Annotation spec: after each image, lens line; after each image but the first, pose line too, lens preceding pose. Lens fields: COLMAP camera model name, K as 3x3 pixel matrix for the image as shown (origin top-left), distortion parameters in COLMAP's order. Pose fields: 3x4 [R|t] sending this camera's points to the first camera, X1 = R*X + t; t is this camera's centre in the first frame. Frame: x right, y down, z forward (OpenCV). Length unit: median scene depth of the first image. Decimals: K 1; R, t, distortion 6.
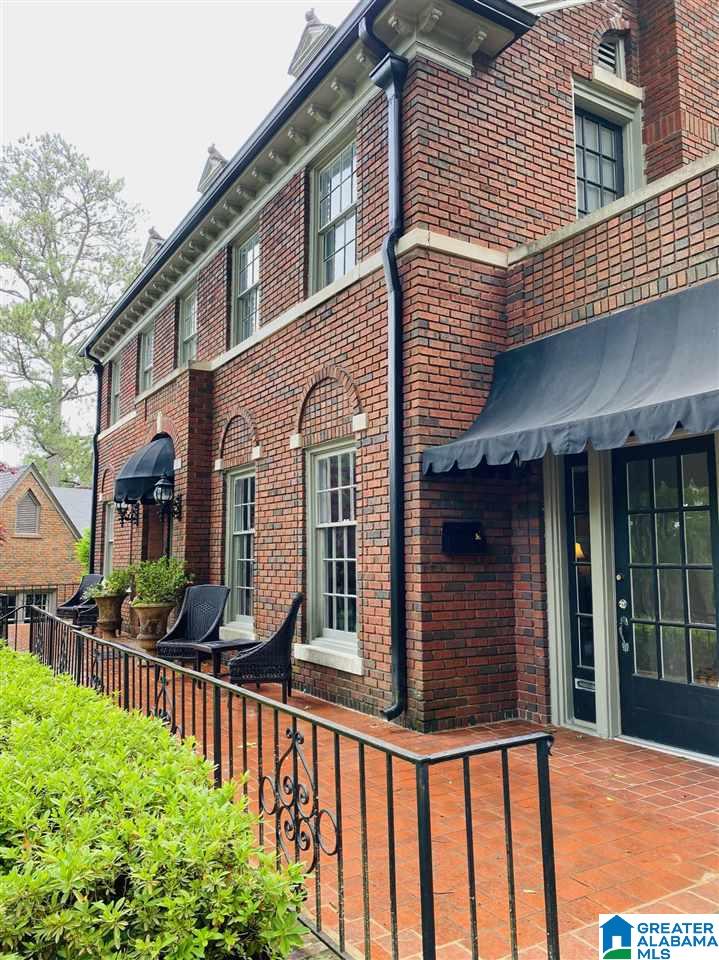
lens RADIAL K [[722.9, 0, 365.2], [0, 722.9, 481.0], [0, 0, 1]] dist [0.019741, -0.029479]
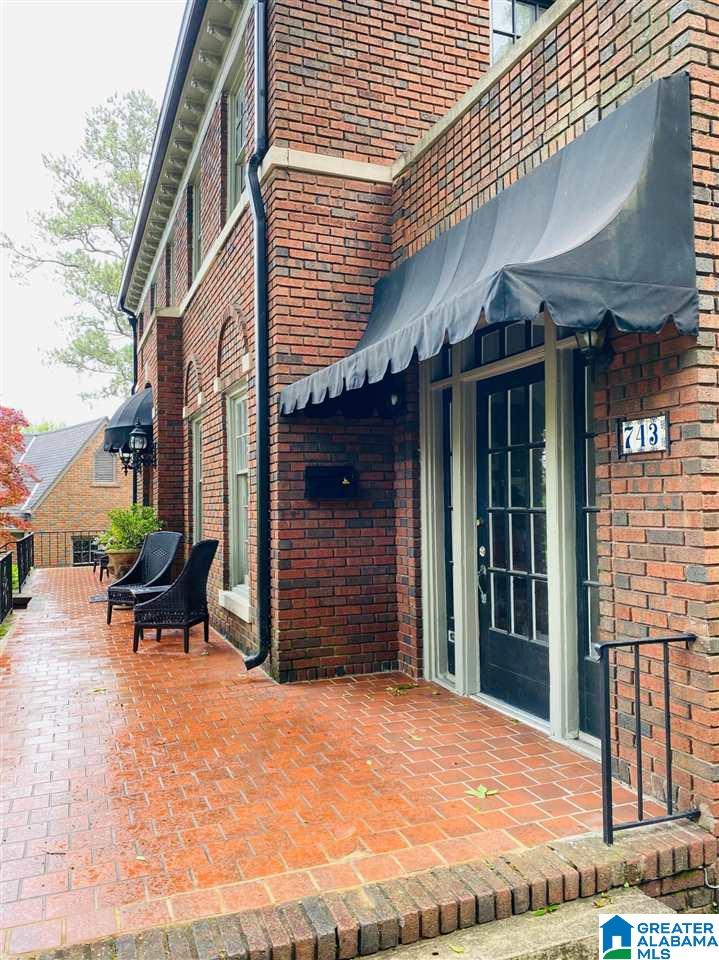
lens RADIAL K [[722.9, 0, 353.2], [0, 722.9, 483.4], [0, 0, 1]] dist [0.019741, -0.029479]
pose [[0.985154, -0.015985, -0.170928, 0.310684], [0.029594, 0.996563, 0.077373, 0.008101], [0.169104, -0.081283, 0.982241, 0.076892]]
